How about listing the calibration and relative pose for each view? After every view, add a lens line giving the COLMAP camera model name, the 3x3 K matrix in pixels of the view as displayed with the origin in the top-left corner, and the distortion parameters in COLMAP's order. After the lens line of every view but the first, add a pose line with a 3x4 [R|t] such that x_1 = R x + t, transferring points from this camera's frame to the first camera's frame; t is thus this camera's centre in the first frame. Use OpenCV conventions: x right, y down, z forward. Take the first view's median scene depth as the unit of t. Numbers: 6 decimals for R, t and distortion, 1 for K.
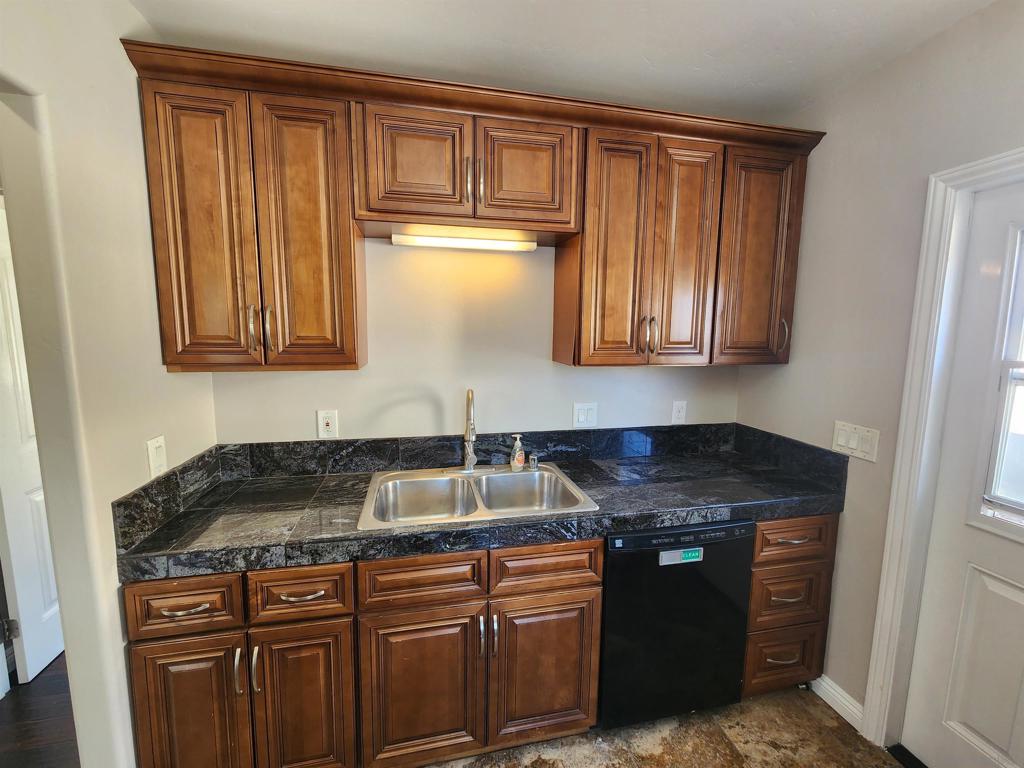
lens RADIAL K [[416.9, 0, 509.7], [0, 416.9, 380.7], [0, 0, 1]] dist [0.001758, -0.000668]
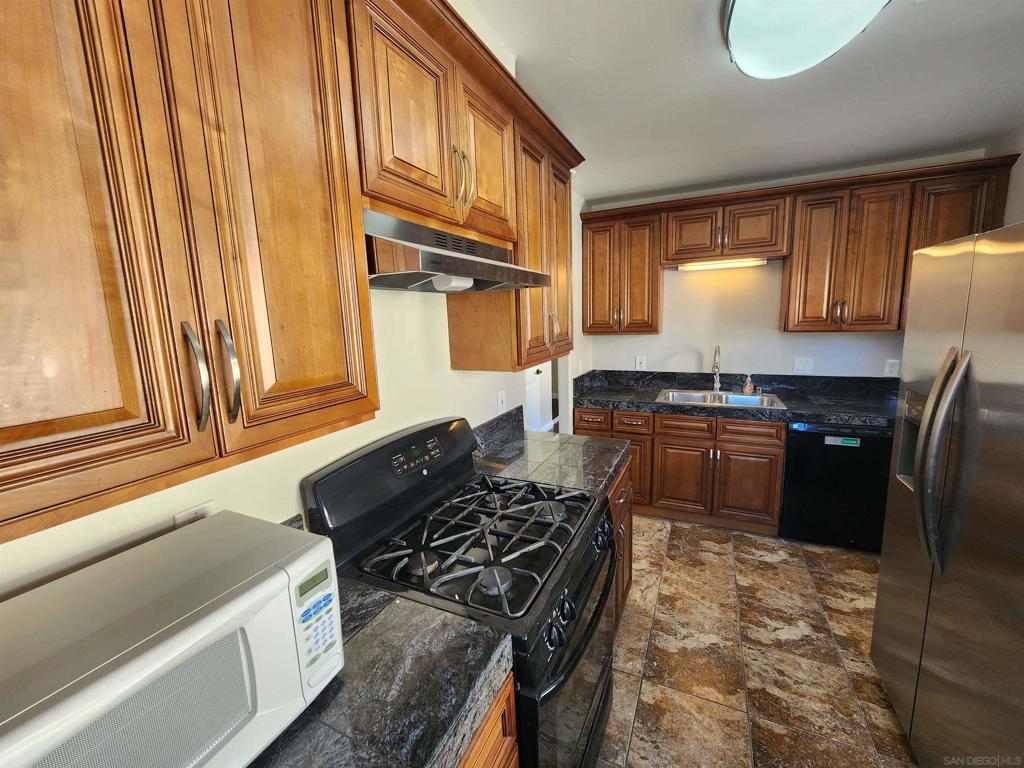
lens RADIAL K [[416.9, 0, 509.7], [0, 416.9, 380.7], [0, 0, 1]] dist [0.001758, -0.000668]
pose [[0.791313, 0.057664, -0.608686, 0.365043], [-0.034583, 0.998170, 0.049603, 0.135622], [0.610432, -0.018201, 0.791859, -1.214168]]
